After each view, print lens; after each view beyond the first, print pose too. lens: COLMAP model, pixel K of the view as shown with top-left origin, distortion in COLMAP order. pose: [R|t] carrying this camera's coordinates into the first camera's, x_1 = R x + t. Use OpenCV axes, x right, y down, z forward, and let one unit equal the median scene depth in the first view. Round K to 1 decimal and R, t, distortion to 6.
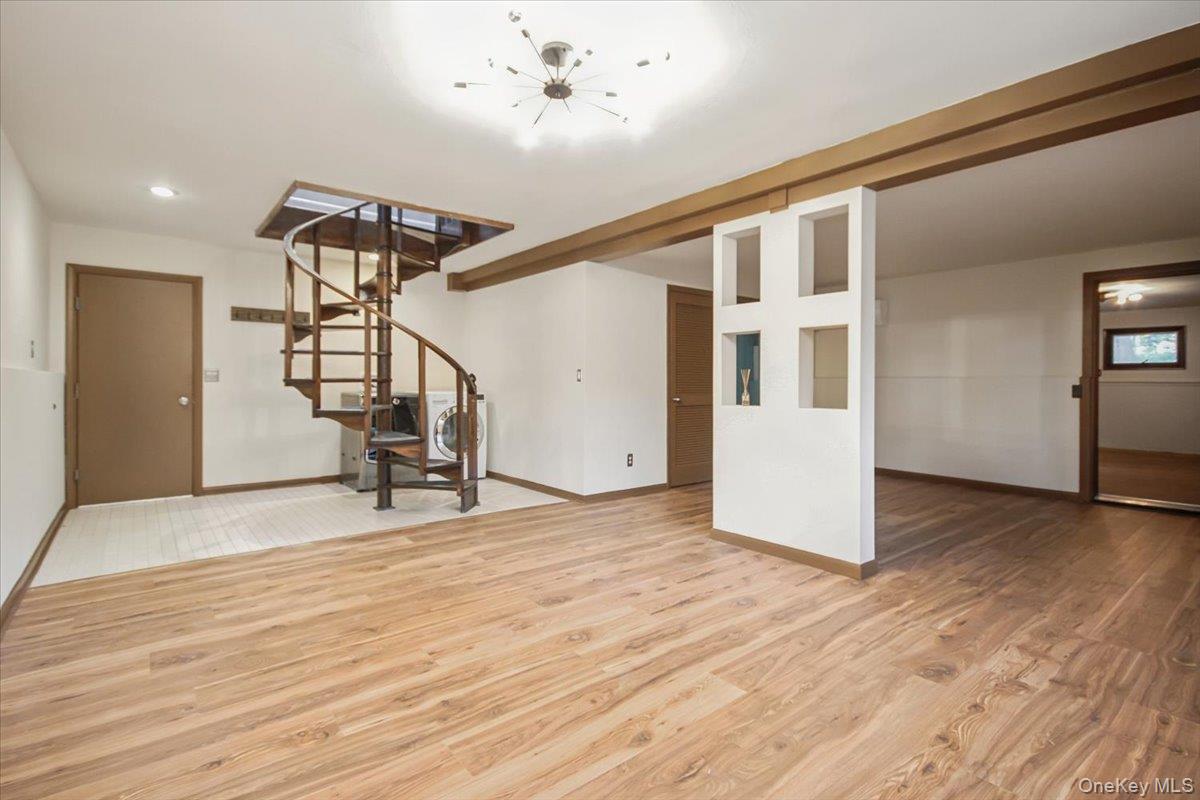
lens RADIAL K [[588.8, 0, 613.9], [0, 588.8, 380.5], [0, 0, 1]] dist [-0.001355, -0.001251]
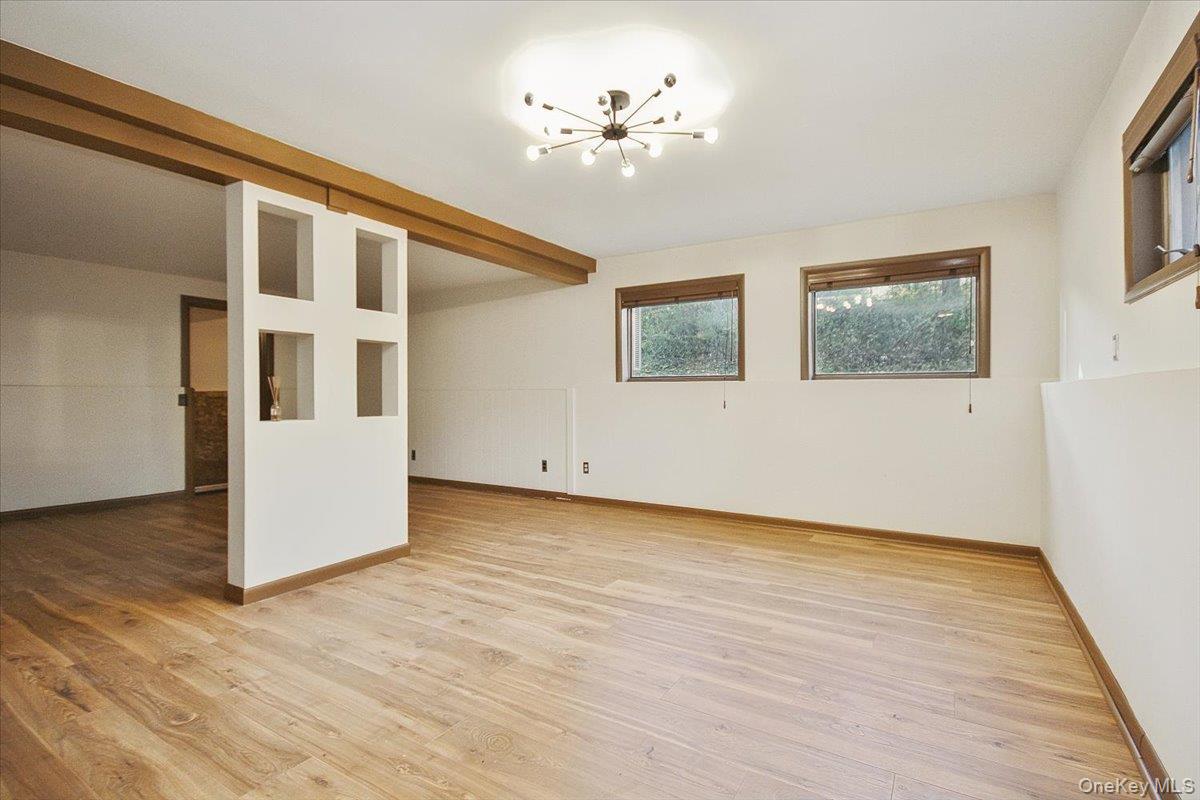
lens RADIAL K [[560.8, 0, 595.1], [0, 560.8, 395.3], [0, 0, 1]] dist [0.020492, -0.001288]
pose [[-0.323542, -0.006262, 0.946193, -0.848645], [-0.006213, 0.999971, 0.004493, 0.000088], [-0.946193, -0.004425, -0.323572, 1.066608]]
